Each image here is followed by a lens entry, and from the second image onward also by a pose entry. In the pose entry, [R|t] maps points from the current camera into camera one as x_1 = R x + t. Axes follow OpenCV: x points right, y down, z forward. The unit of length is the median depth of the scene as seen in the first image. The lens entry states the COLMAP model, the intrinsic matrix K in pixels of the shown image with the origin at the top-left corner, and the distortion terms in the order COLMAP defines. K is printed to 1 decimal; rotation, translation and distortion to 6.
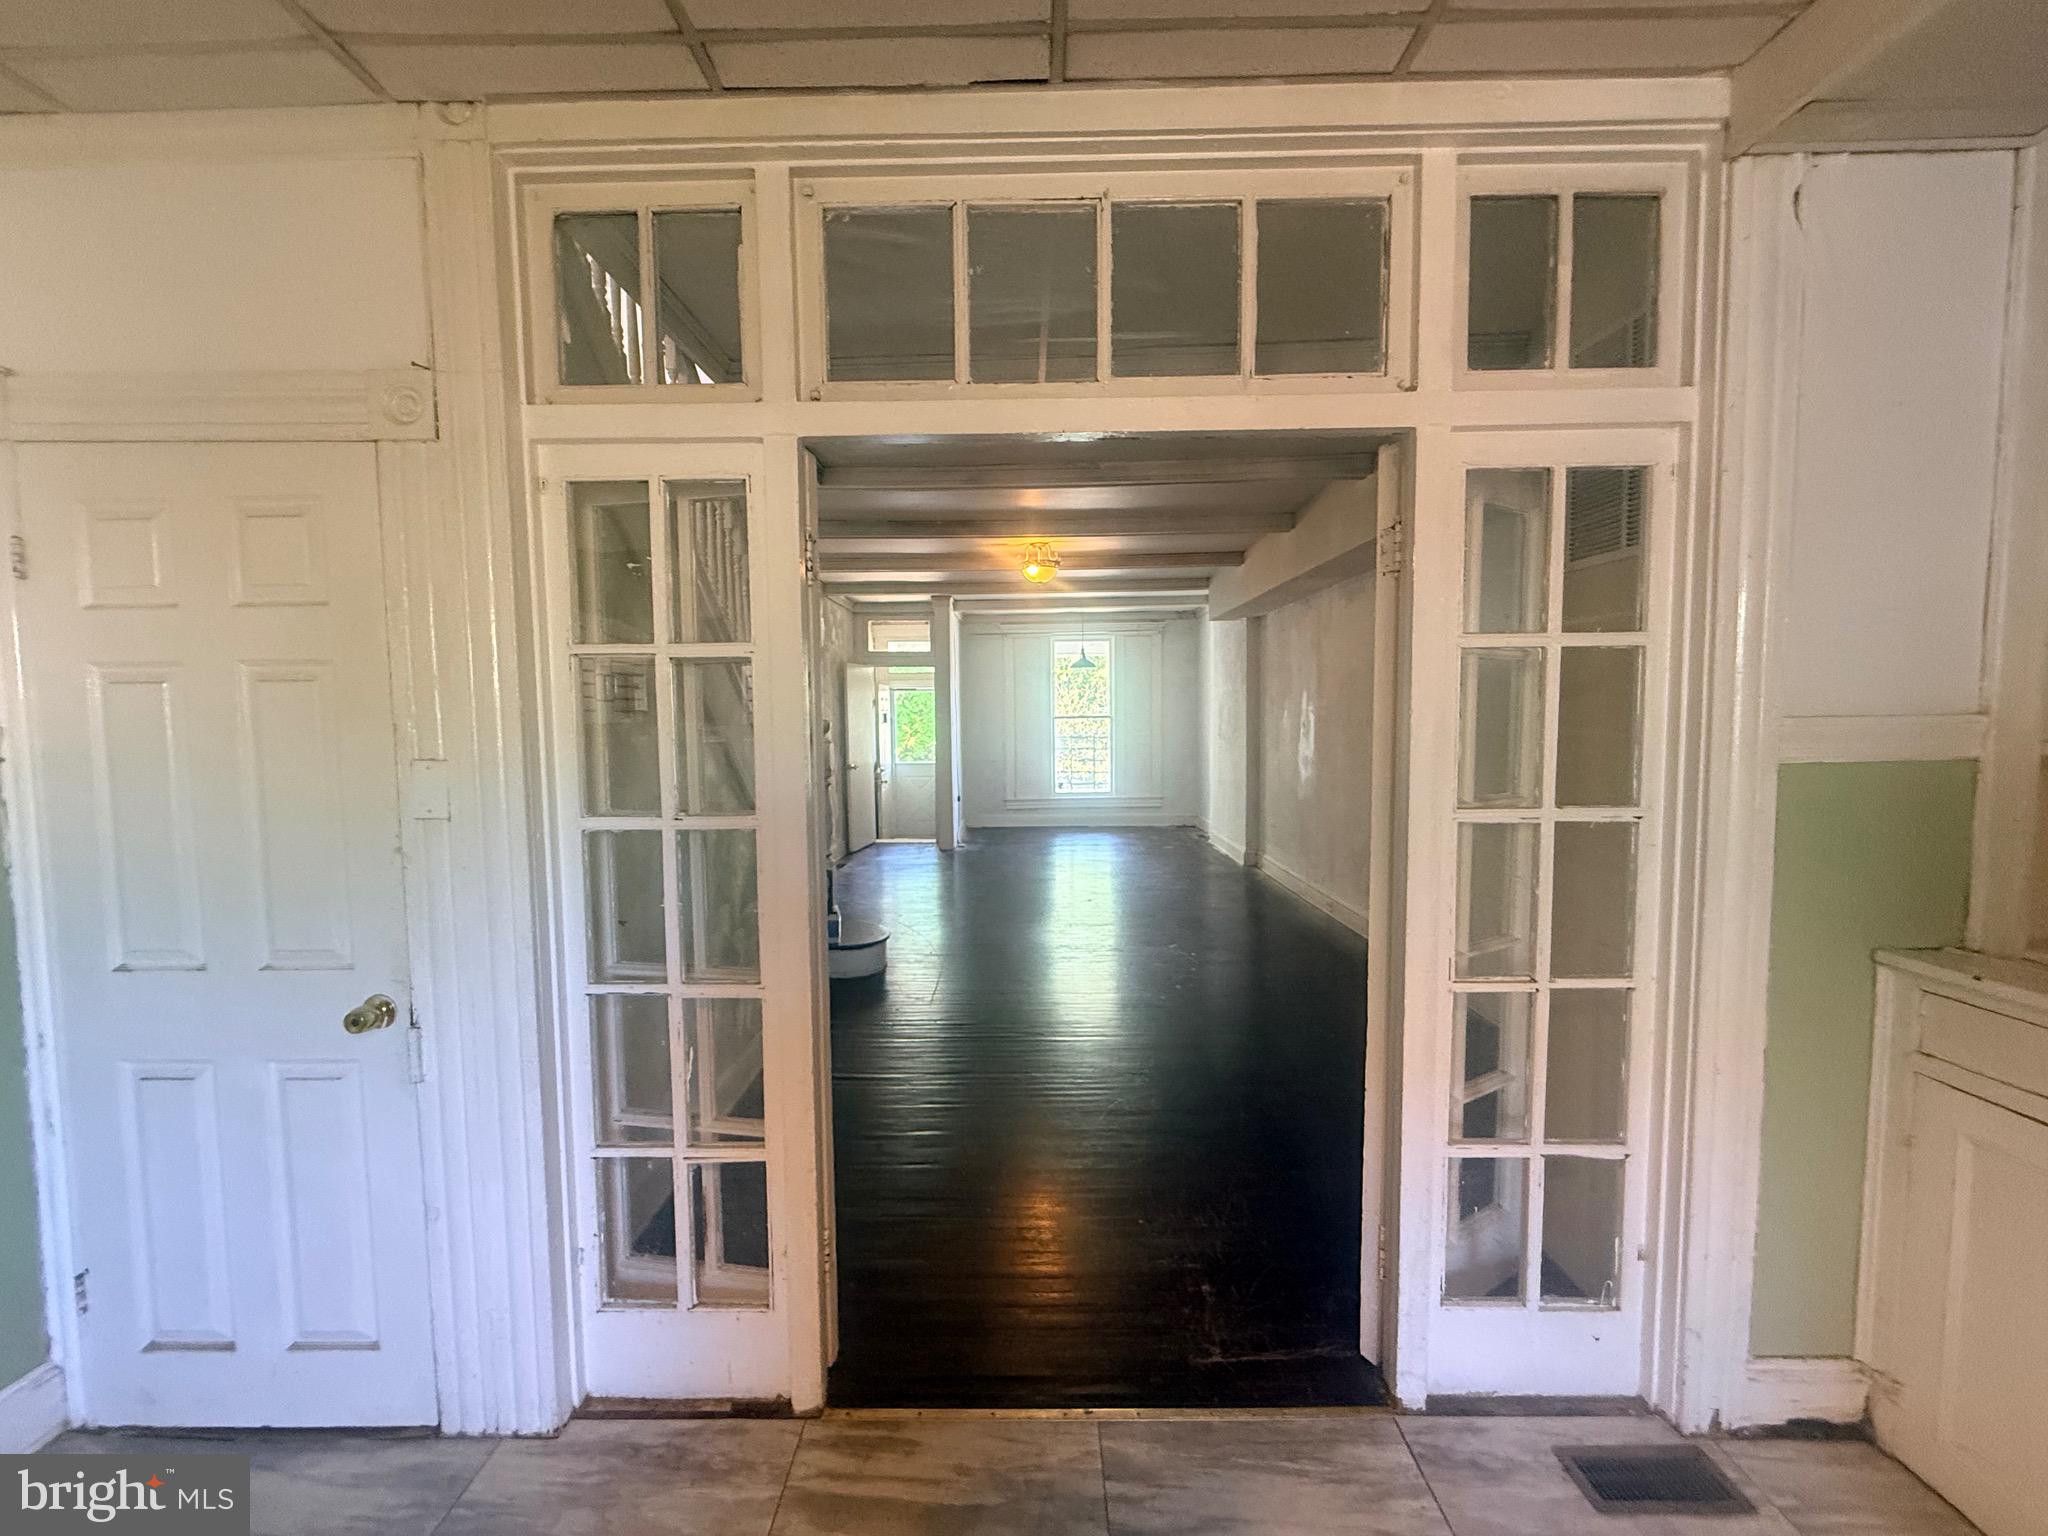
lens RADIAL K [[826.3, 0, 1020.8], [0, 826.3, 763.3], [0, 0, 1]] dist [-0.001088, 0.000037]
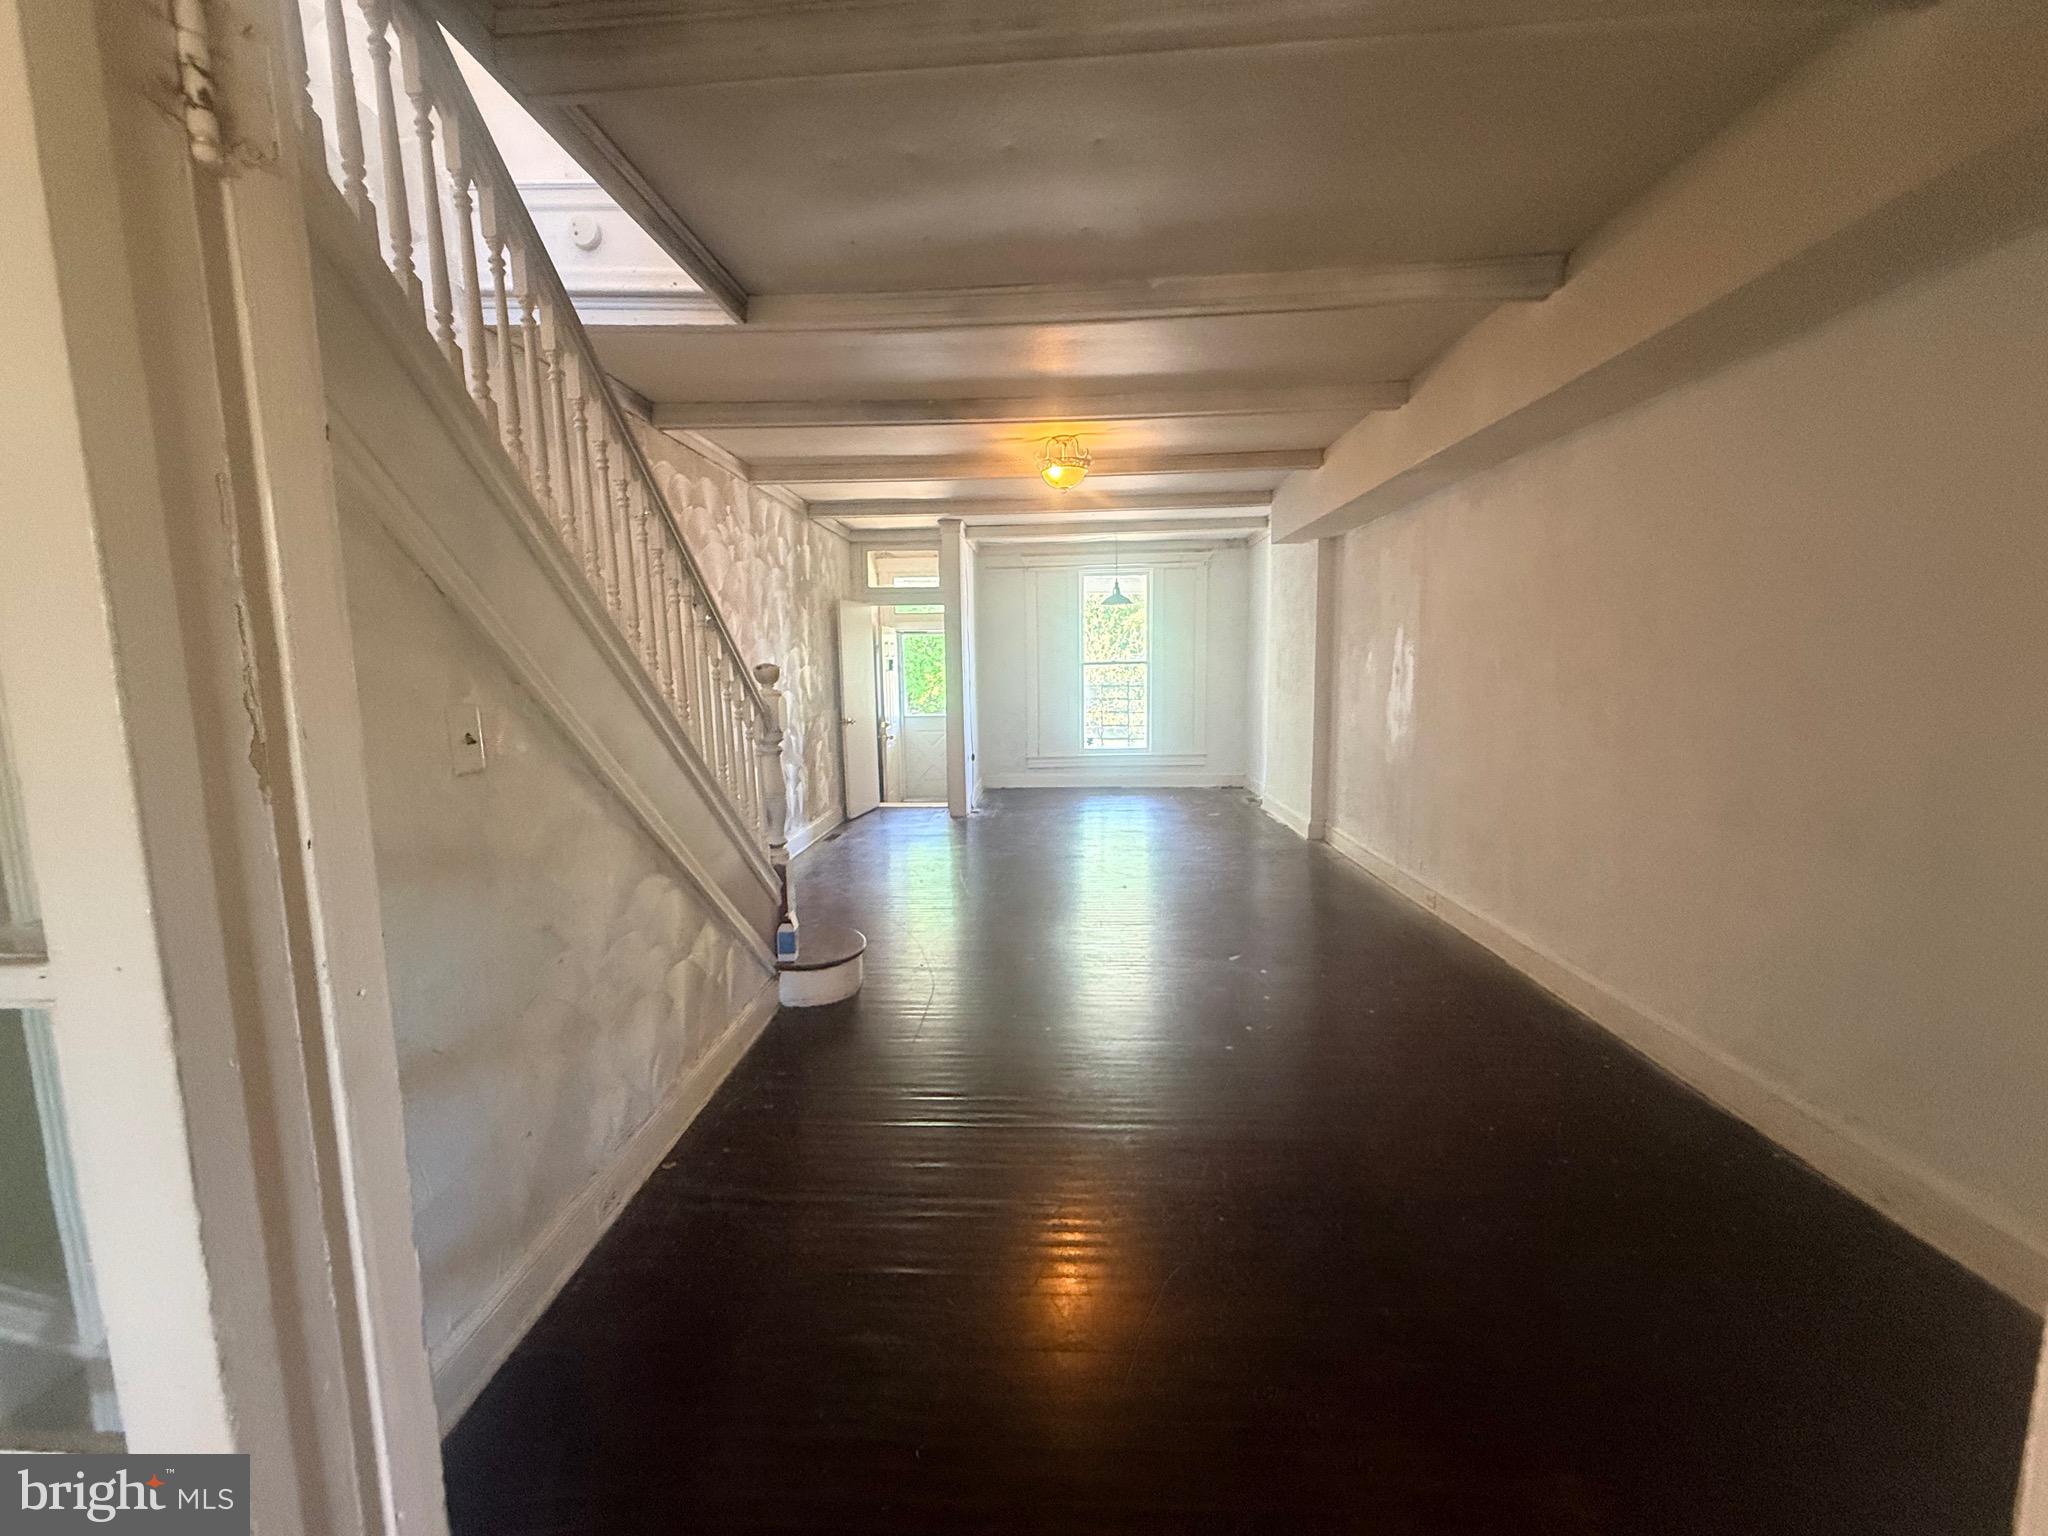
lens RADIAL K [[826.3, 0, 1021.4], [0, 826.3, 784.4], [0, 0, 1]] dist [-0.001088, 0.000037]
pose [[0.999412, 0.000529, -0.034293, 0.006239], [0.002457, 0.996209, 0.086954, -0.005108], [0.034209, -0.086987, 0.995622, 0.135113]]
